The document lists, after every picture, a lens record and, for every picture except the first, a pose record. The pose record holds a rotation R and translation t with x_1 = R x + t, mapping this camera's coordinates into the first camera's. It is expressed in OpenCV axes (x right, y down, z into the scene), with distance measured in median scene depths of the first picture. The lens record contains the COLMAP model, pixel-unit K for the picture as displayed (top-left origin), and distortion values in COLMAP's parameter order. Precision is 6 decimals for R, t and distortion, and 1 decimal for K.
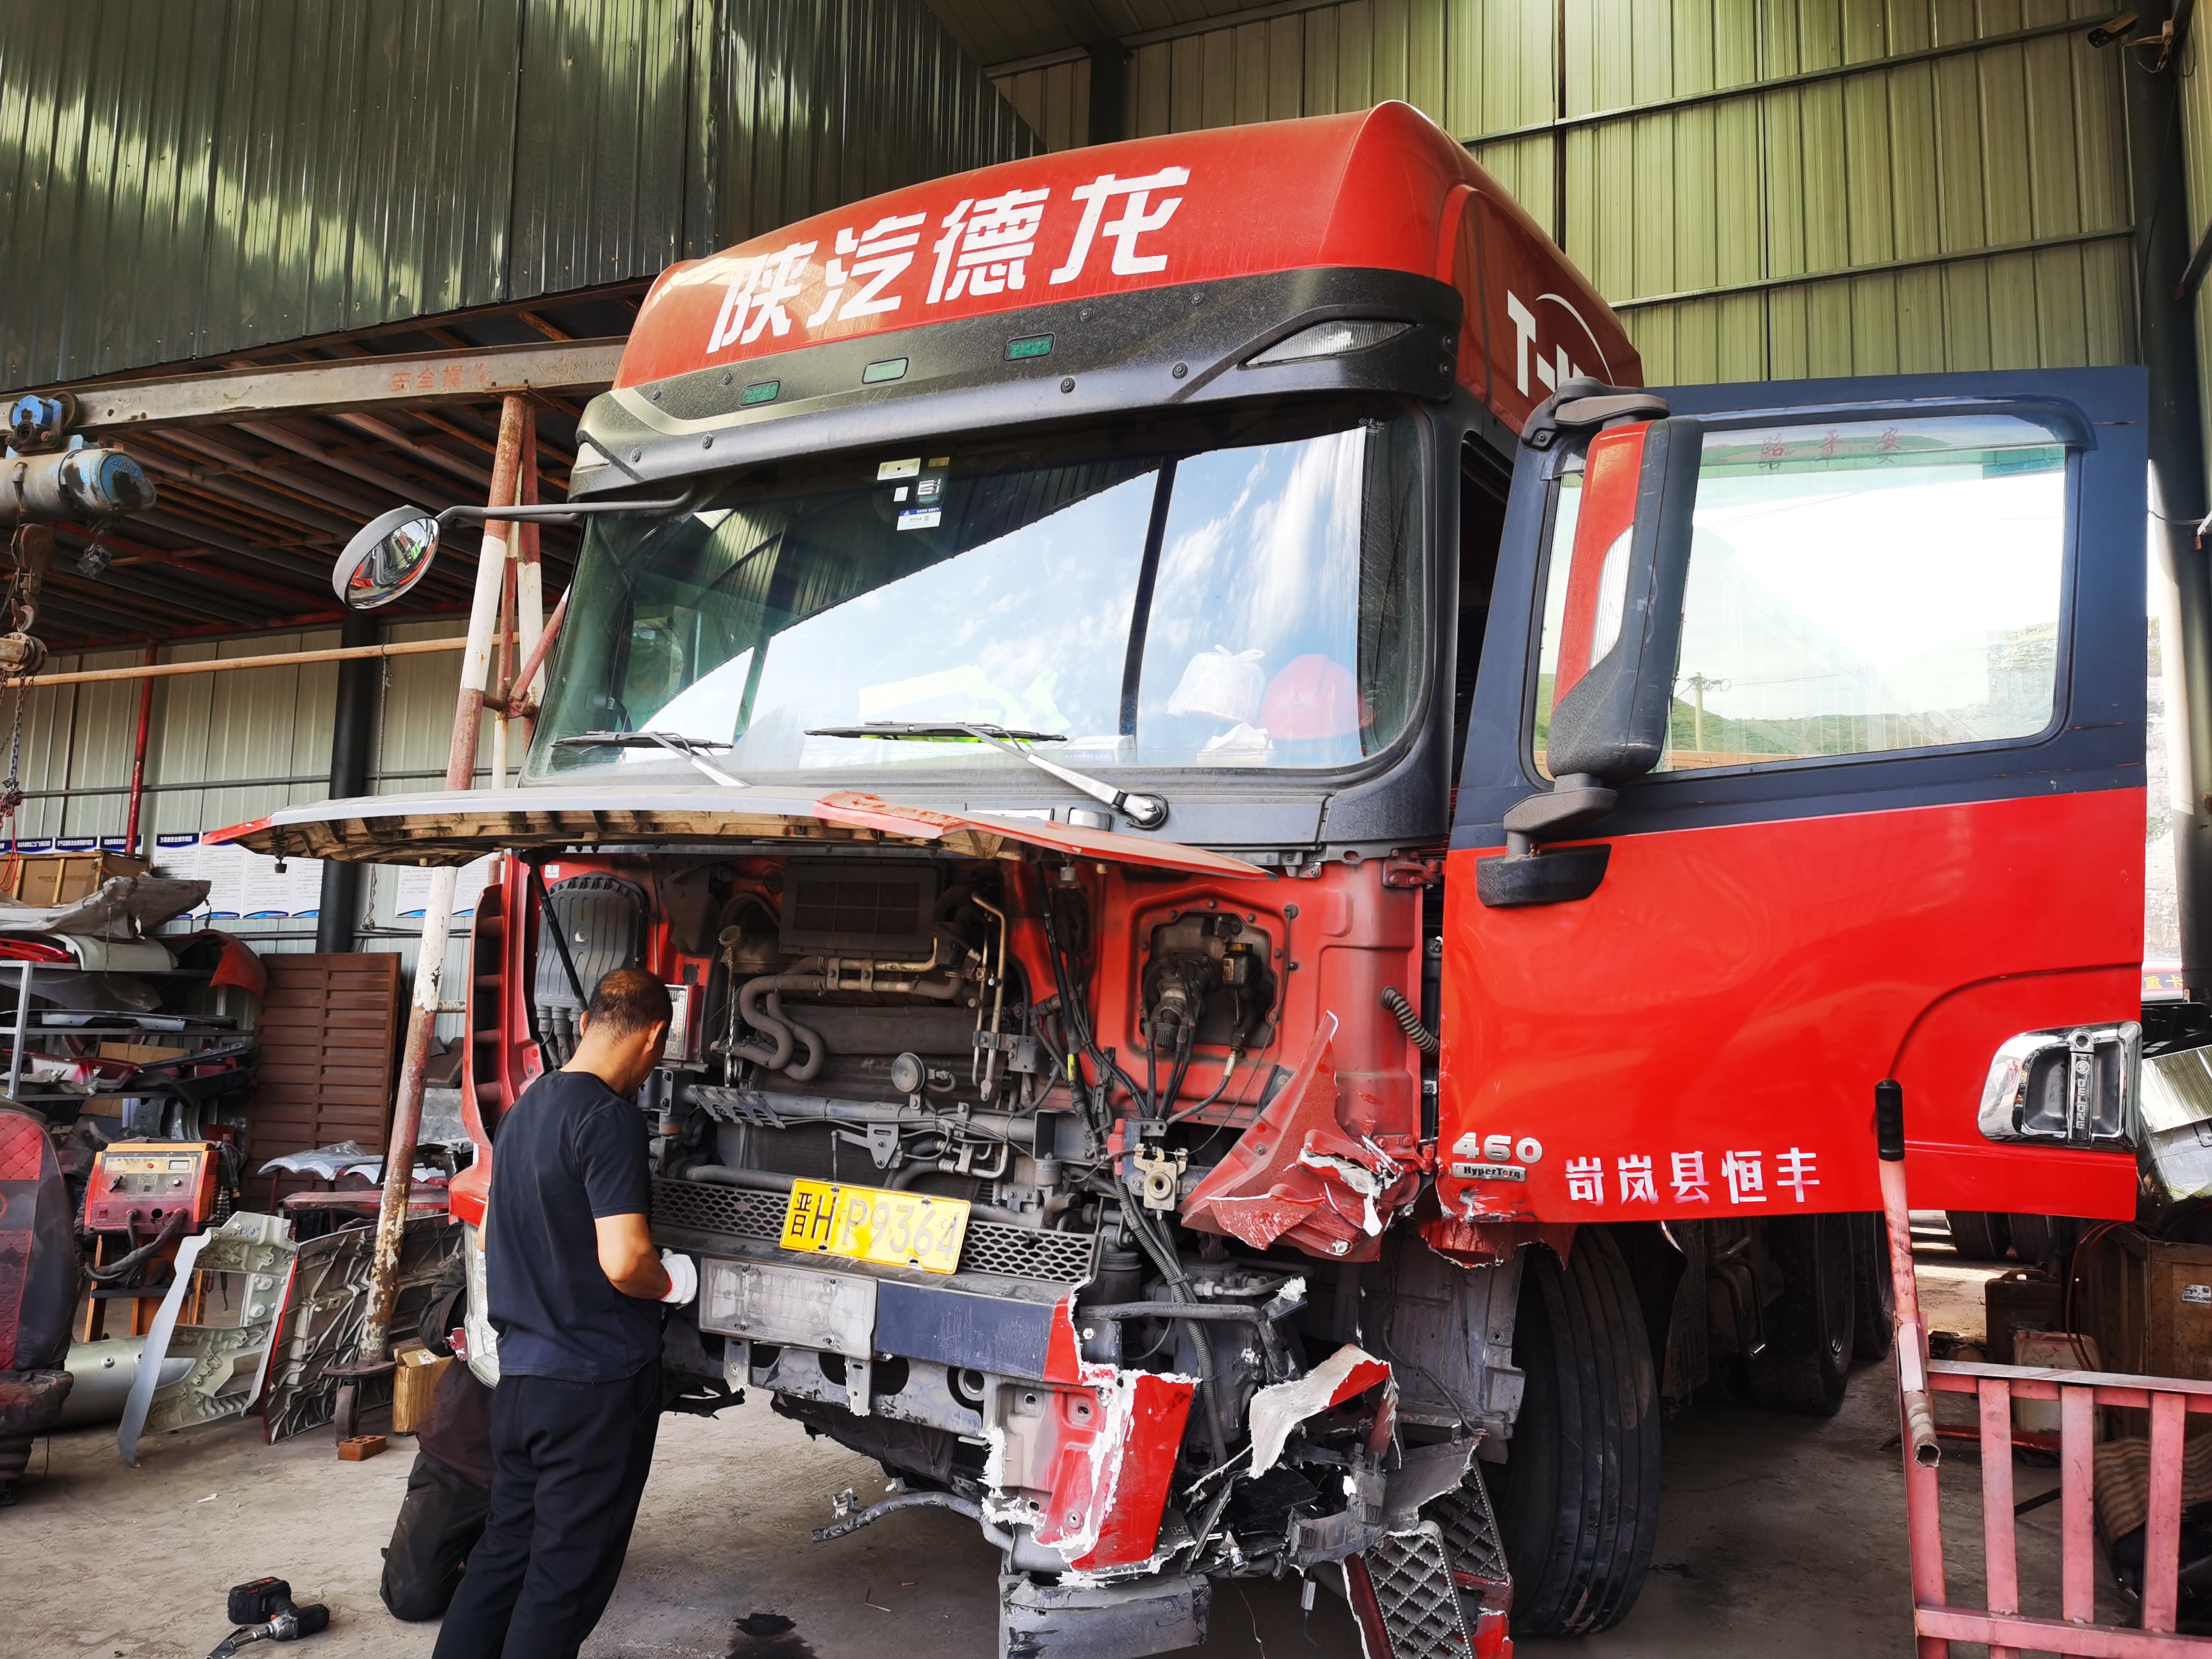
lens RADIAL K [[1708.3, 0, 1118.7], [0, 1708.3, 818.0], [0, 0, 1]] dist [0.038065, -0.047669]
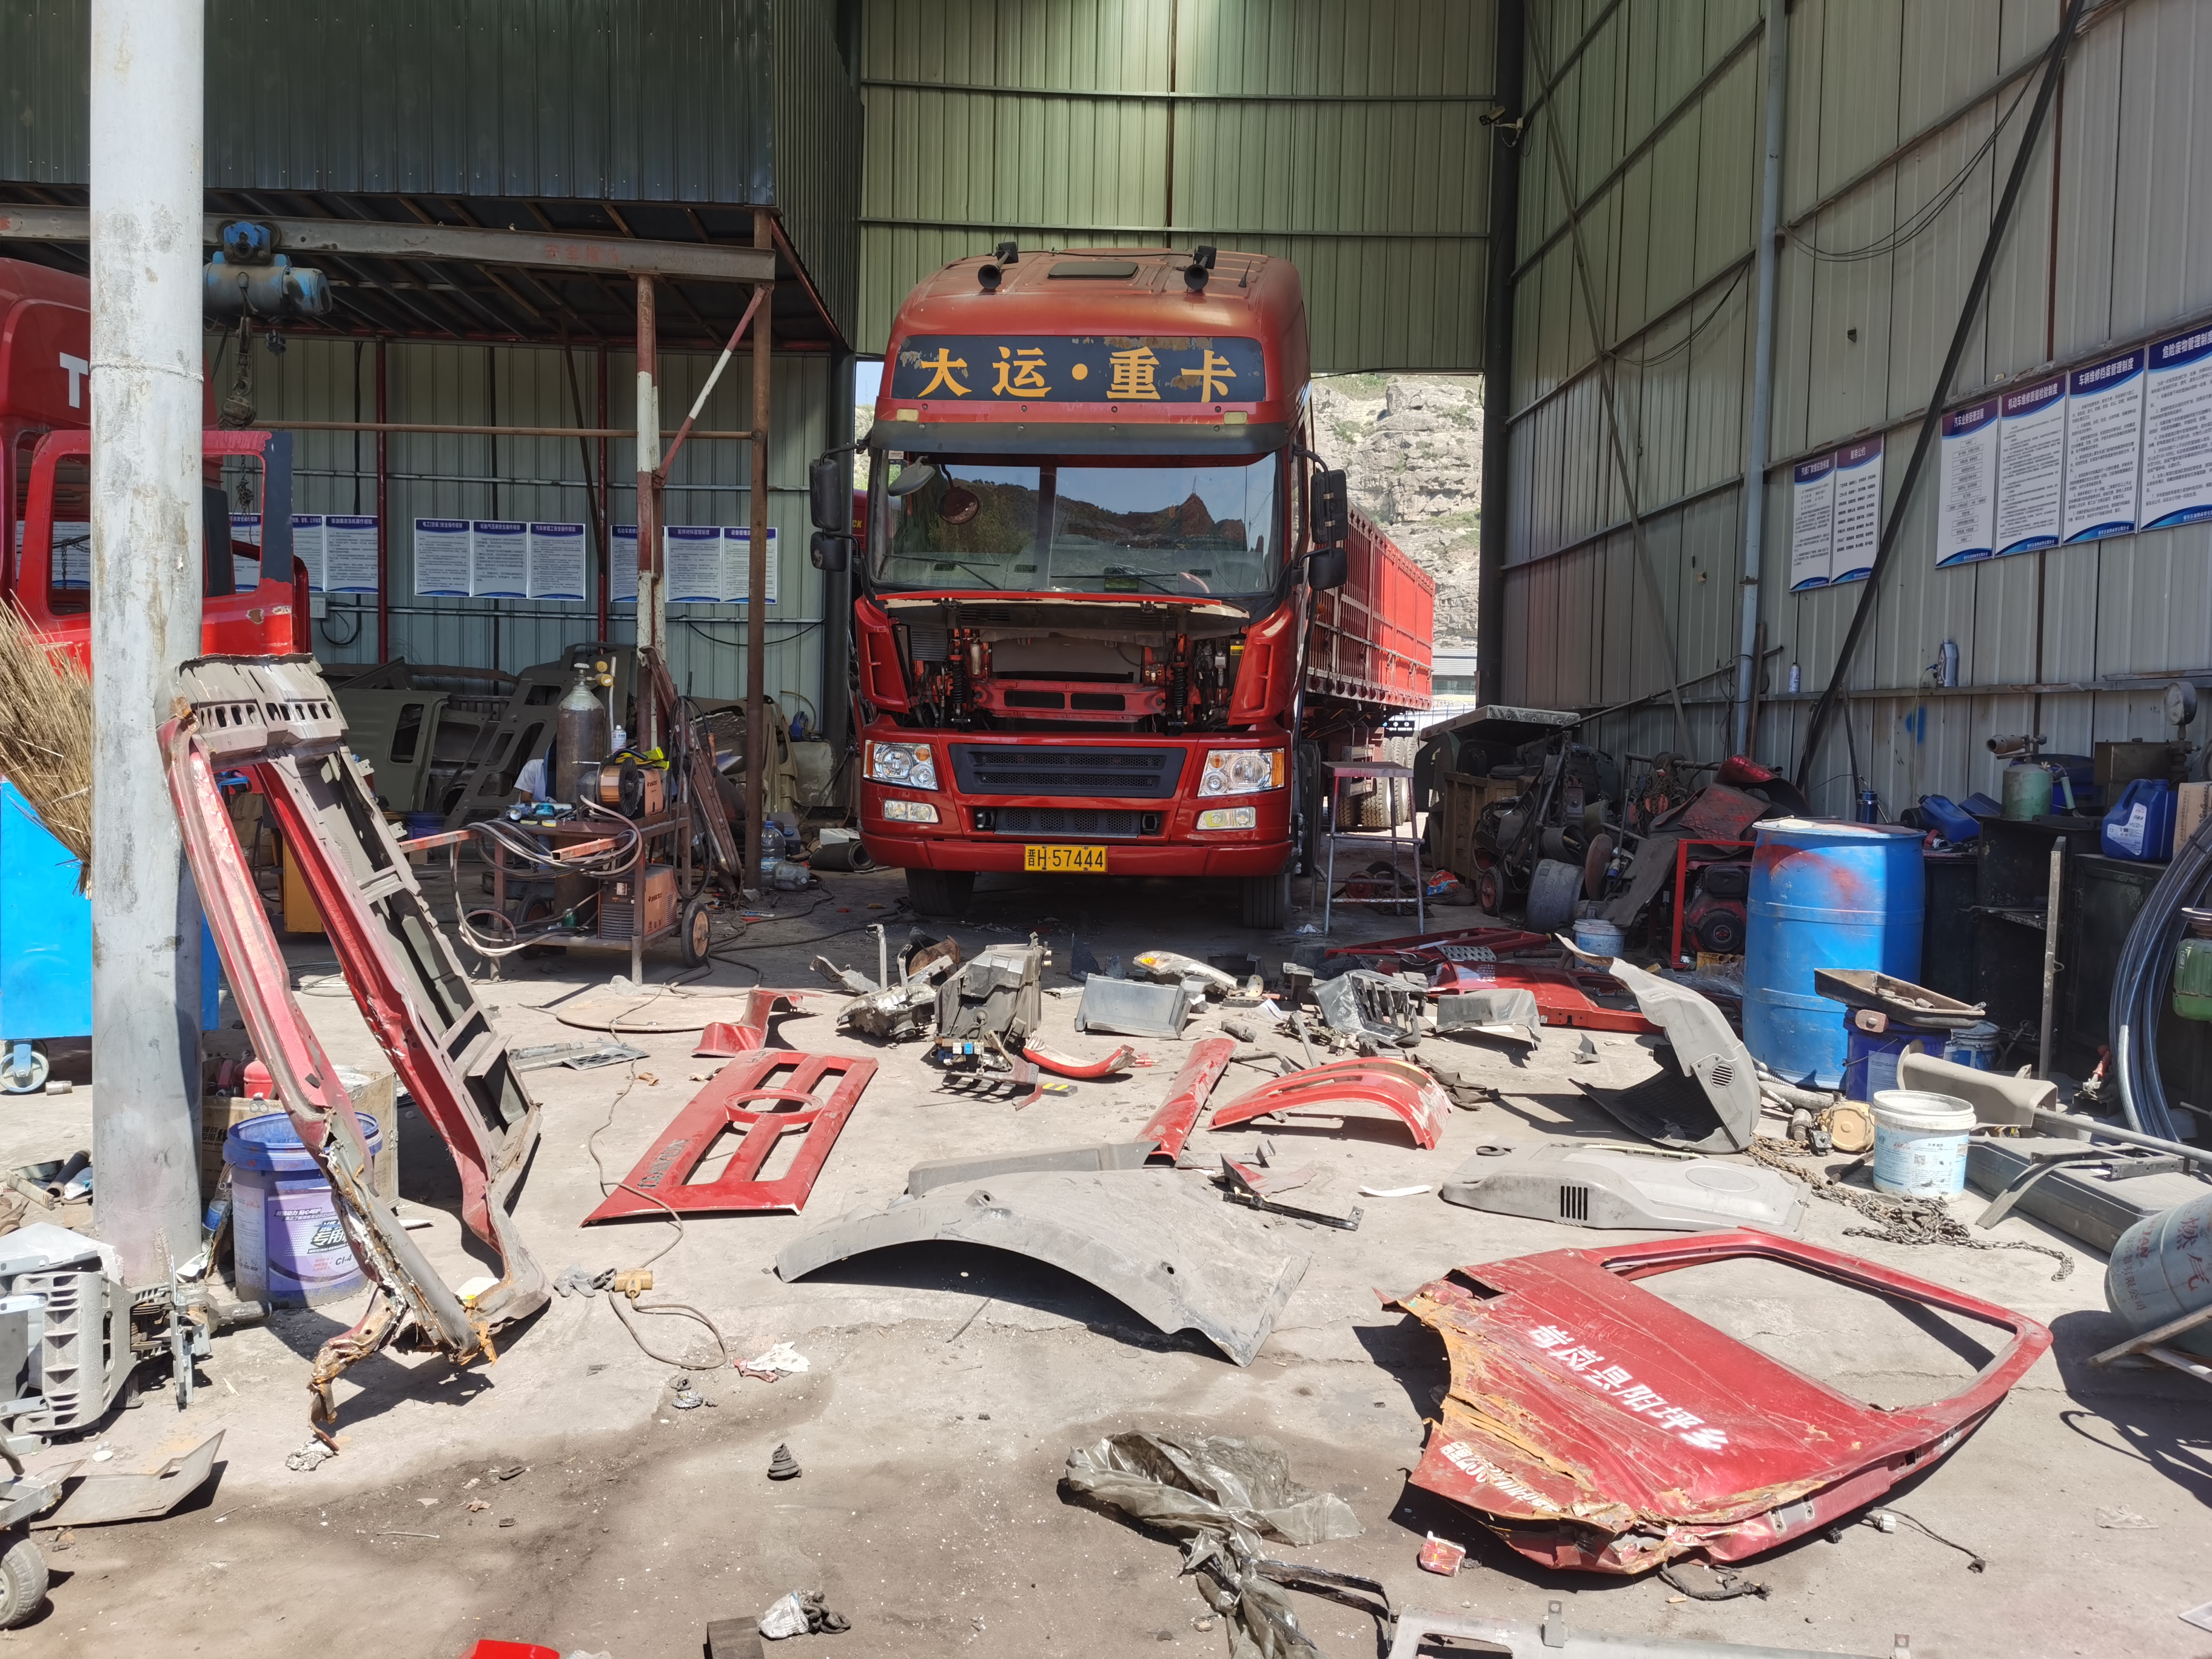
lens RADIAL K [[1732.6, 0, 1109.1], [0, 1732.6, 816.6], [0, 0, 1]] dist [0.058836, -0.083874]
pose [[0.920952, -0.015423, 0.389370, -1.288456], [-0.054483, 0.984306, 0.167852, -0.107492], [-0.385848, -0.175798, 0.905658, -1.551084]]
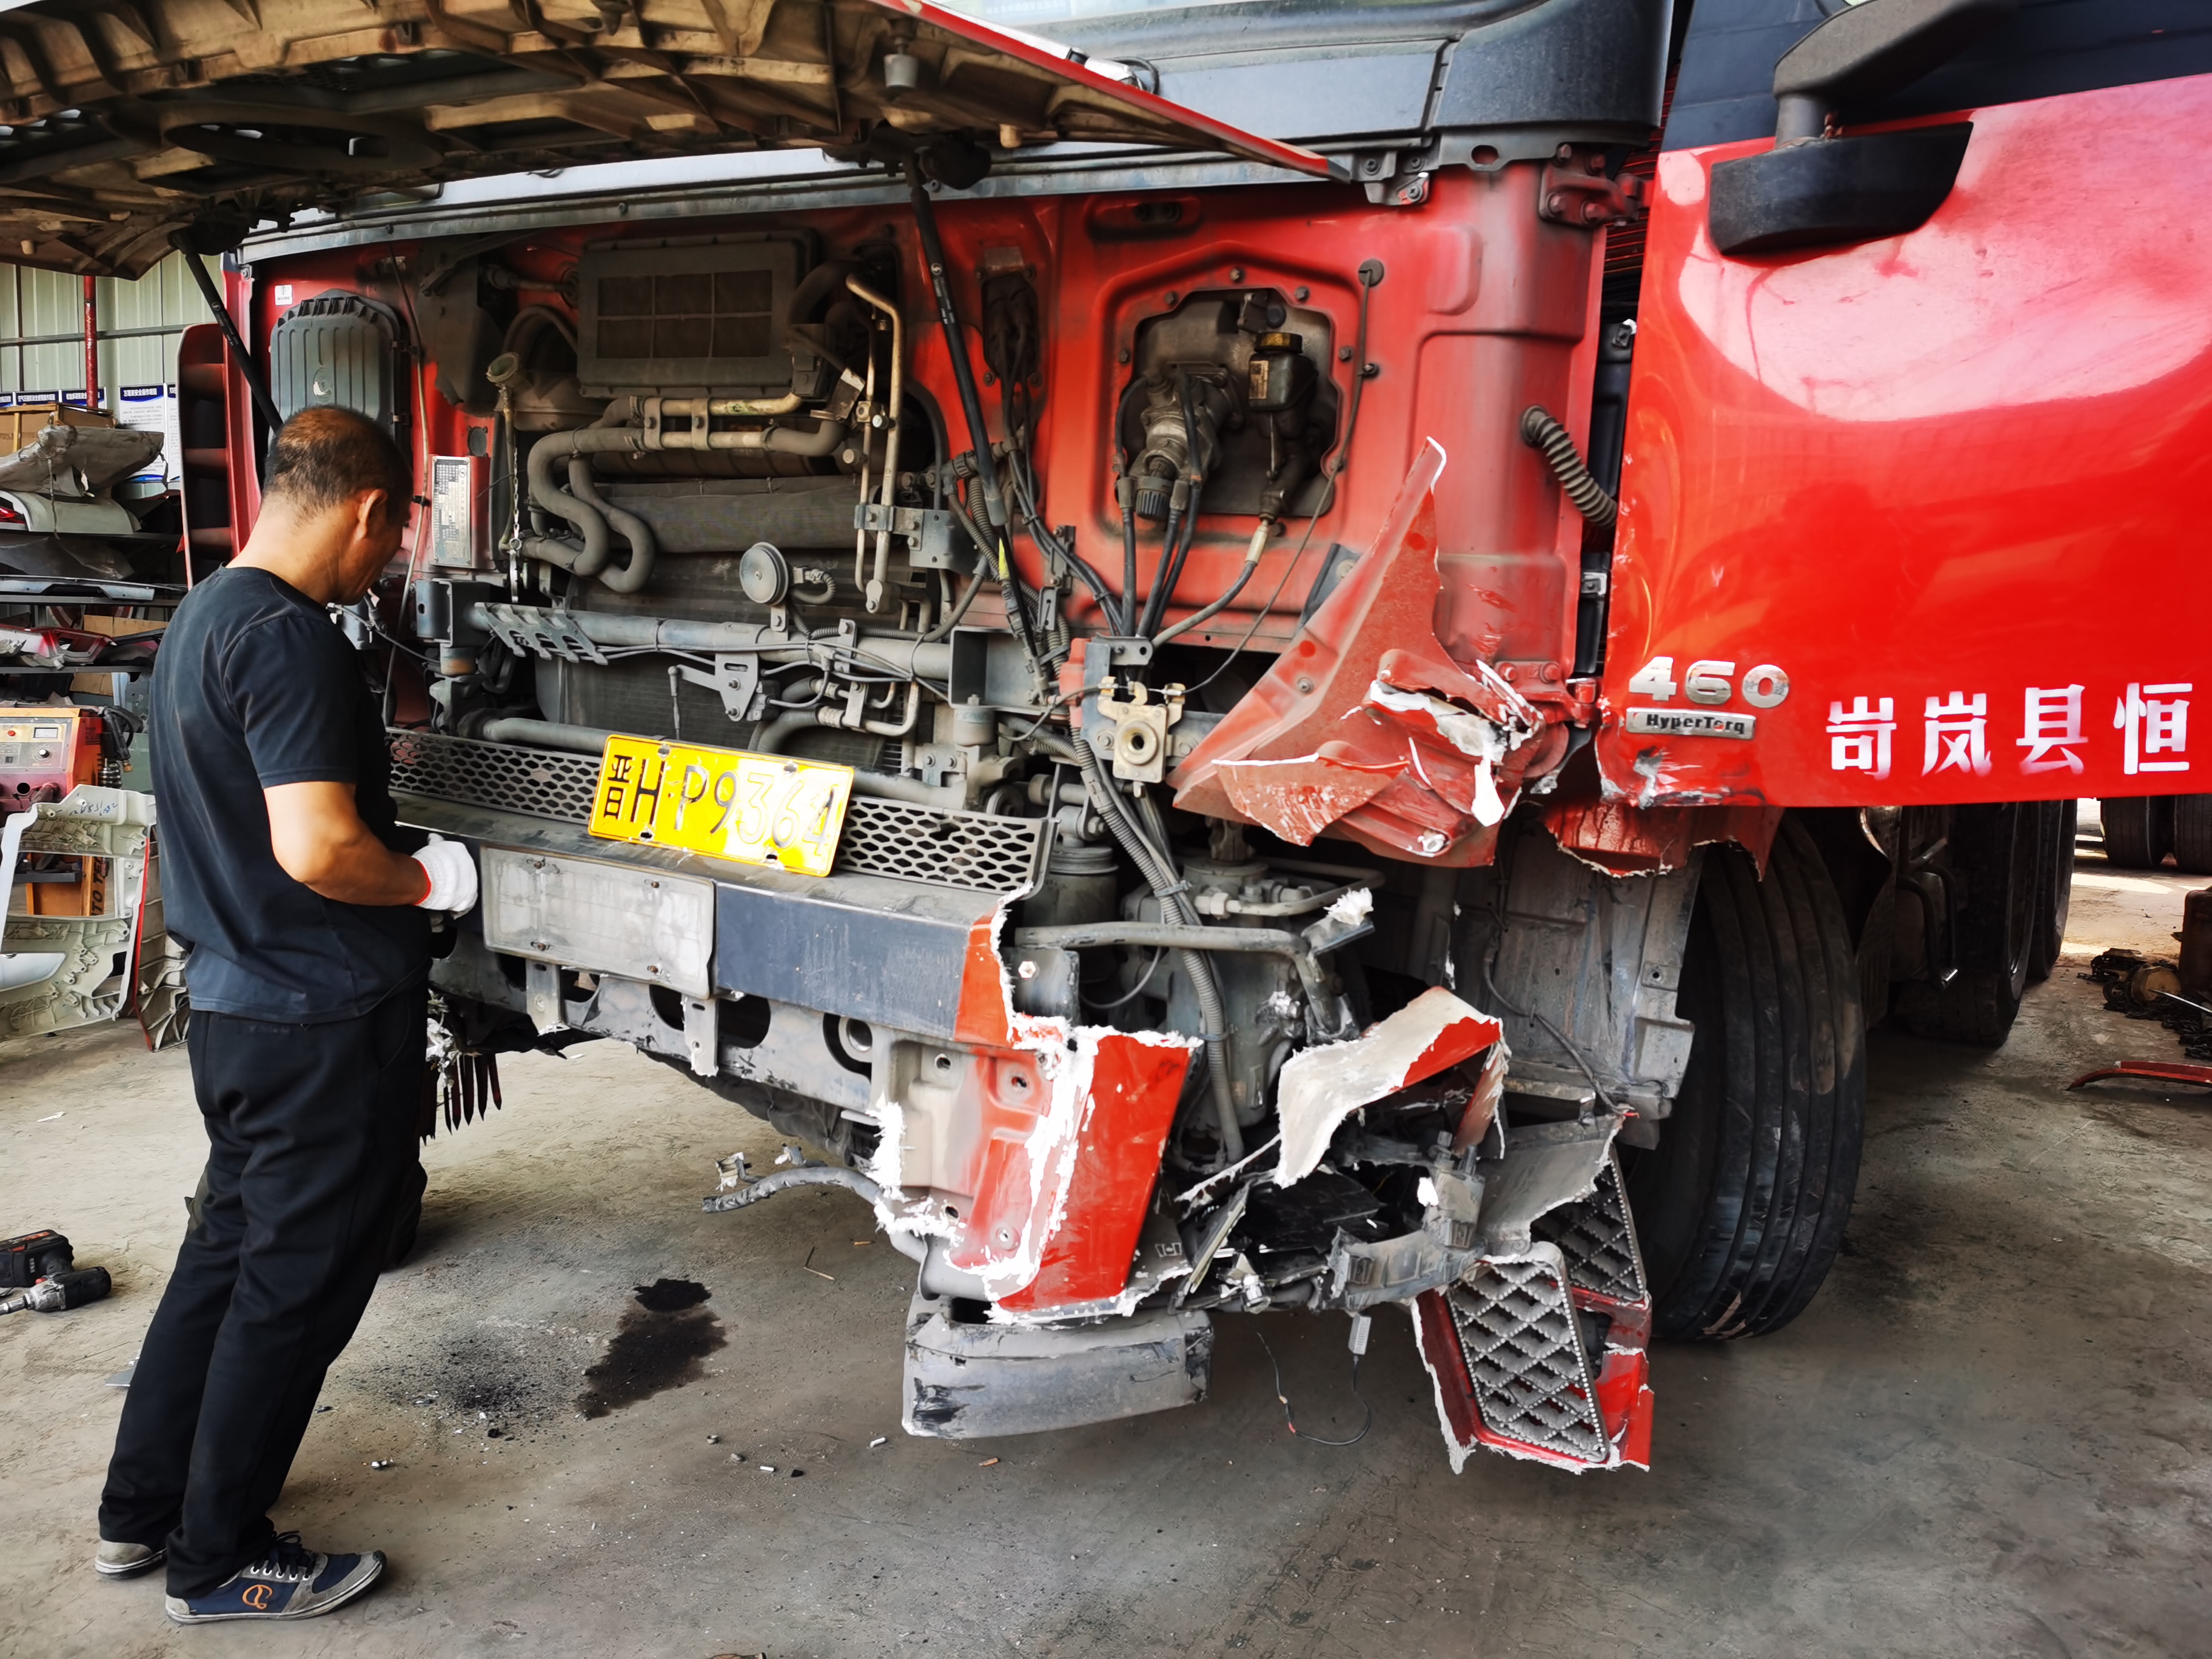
lens RADIAL K [[1690.9, 0, 1119.8], [0, 1690.9, 824.6], [0, 0, 1]] dist [0.043664, 0.001828]
pose [[0.998982, 0.011396, -0.043639, 0.042941], [-0.000960, 0.972708, 0.232030, 0.099648], [0.045093, -0.231752, 0.971729, 0.392110]]
